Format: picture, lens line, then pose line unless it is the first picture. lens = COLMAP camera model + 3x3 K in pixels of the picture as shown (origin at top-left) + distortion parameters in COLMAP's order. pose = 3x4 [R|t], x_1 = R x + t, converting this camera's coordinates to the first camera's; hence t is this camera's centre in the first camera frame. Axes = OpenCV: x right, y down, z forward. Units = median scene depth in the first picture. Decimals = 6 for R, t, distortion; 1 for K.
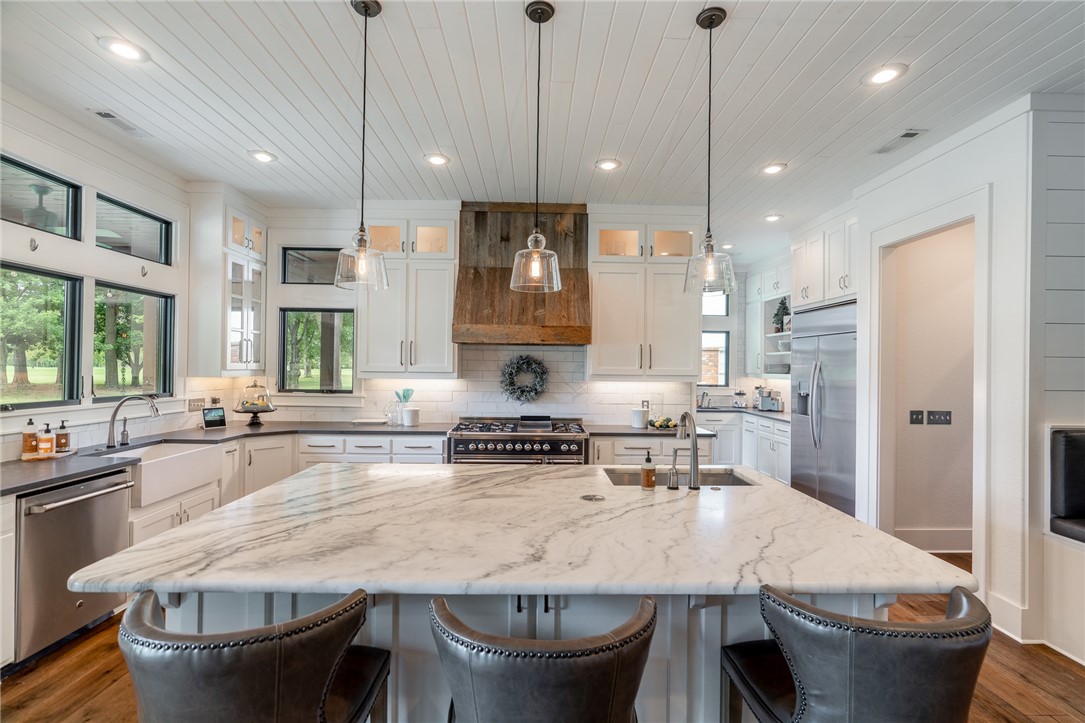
lens RADIAL K [[493.3, 0, 545.7], [0, 493.3, 364.2], [0, 0, 1]] dist [-0.009513, 0.003689]
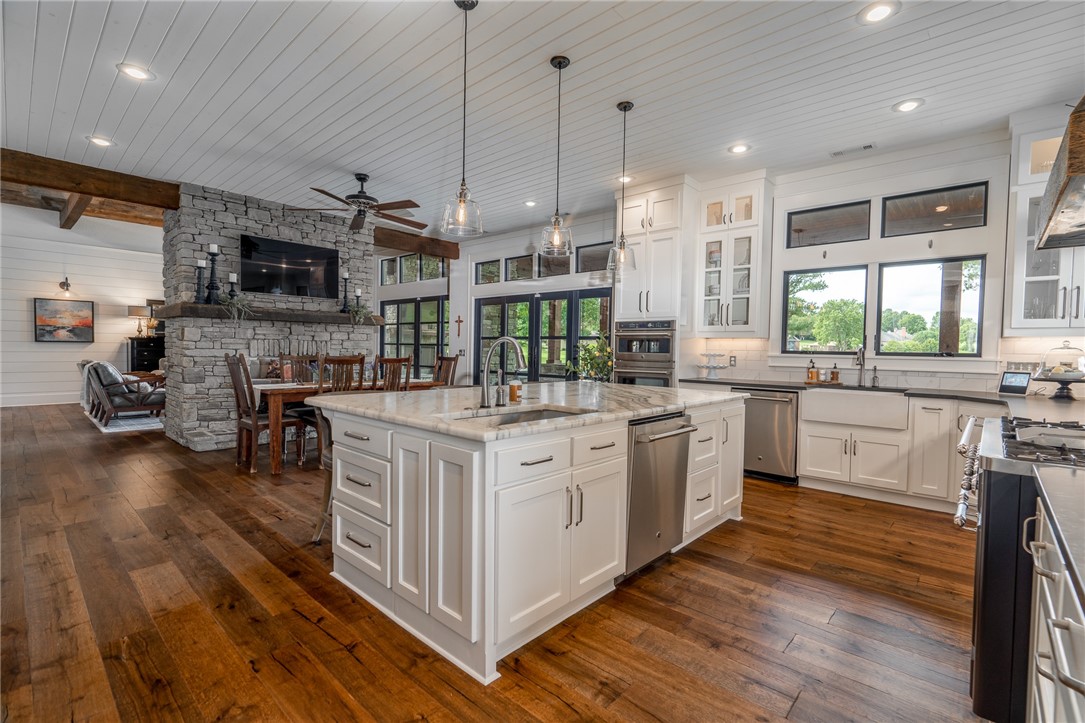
lens RADIAL K [[493.3, 0, 548.9], [0, 493.3, 361.8], [0, 0, 1]] dist [-0.009513, 0.003689]
pose [[-0.685537, -0.005561, -0.728016, 0.492144], [-0.023933, 0.999603, 0.014901, 0.071332], [0.727644, 0.027639, -0.685398, 0.909904]]
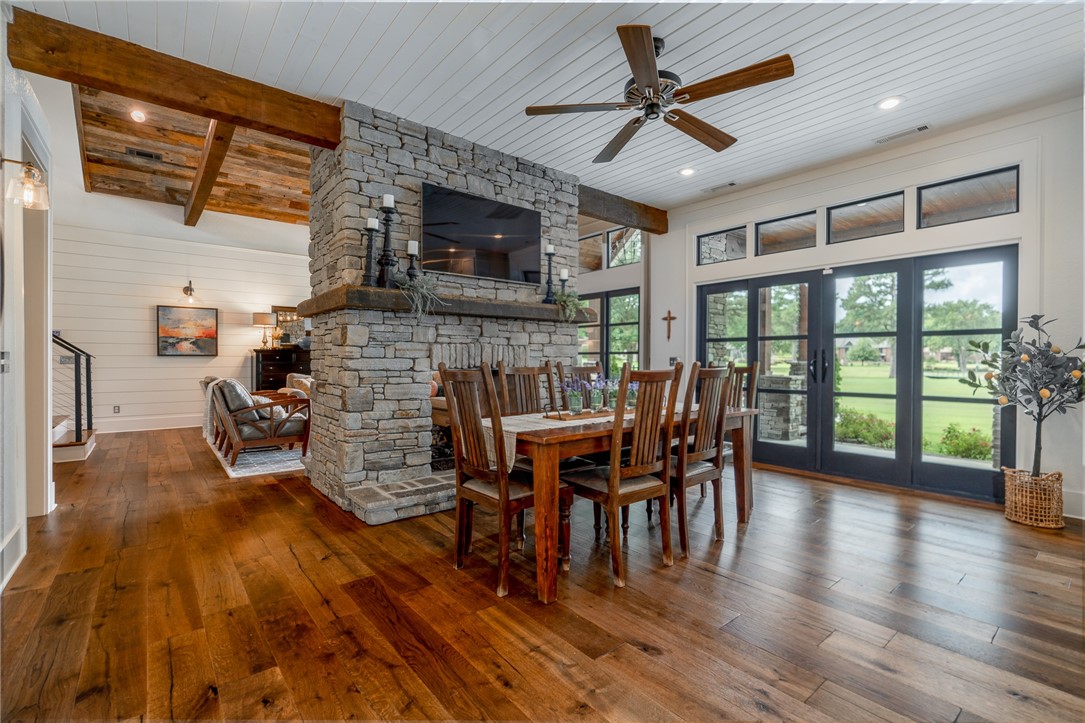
lens RADIAL K [[493.3, 0, 549.4], [0, 493.3, 359.8], [0, 0, 1]] dist [-0.009513, 0.003689]
pose [[-0.786410, -0.015450, -0.617512, 0.456079], [-0.011283, 0.999880, -0.010647, 0.085703], [0.617602, -0.001405, -0.786489, 0.240554]]
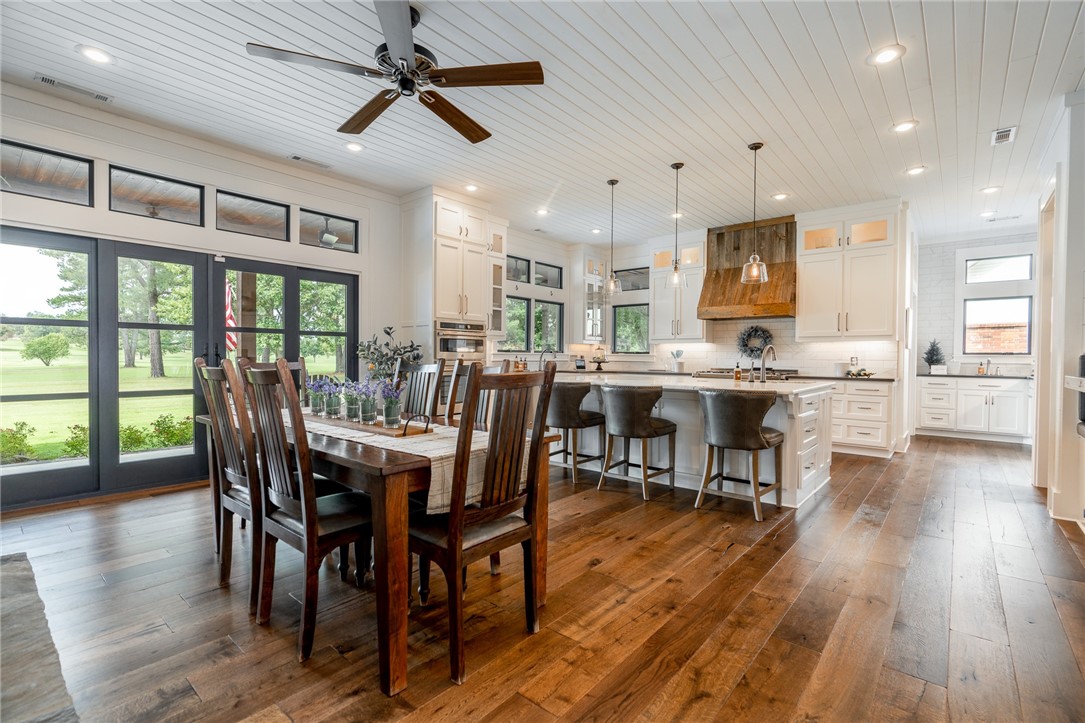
lens RADIAL K [[493.3, 0, 546.8], [0, 493.3, 364.8], [0, 0, 1]] dist [-0.009513, 0.003689]
pose [[0.750392, 0.003491, -0.660983, 0.475443], [0.004337, 0.999939, 0.010204, 0.082093], [0.660978, -0.010524, 0.750331, -0.510443]]
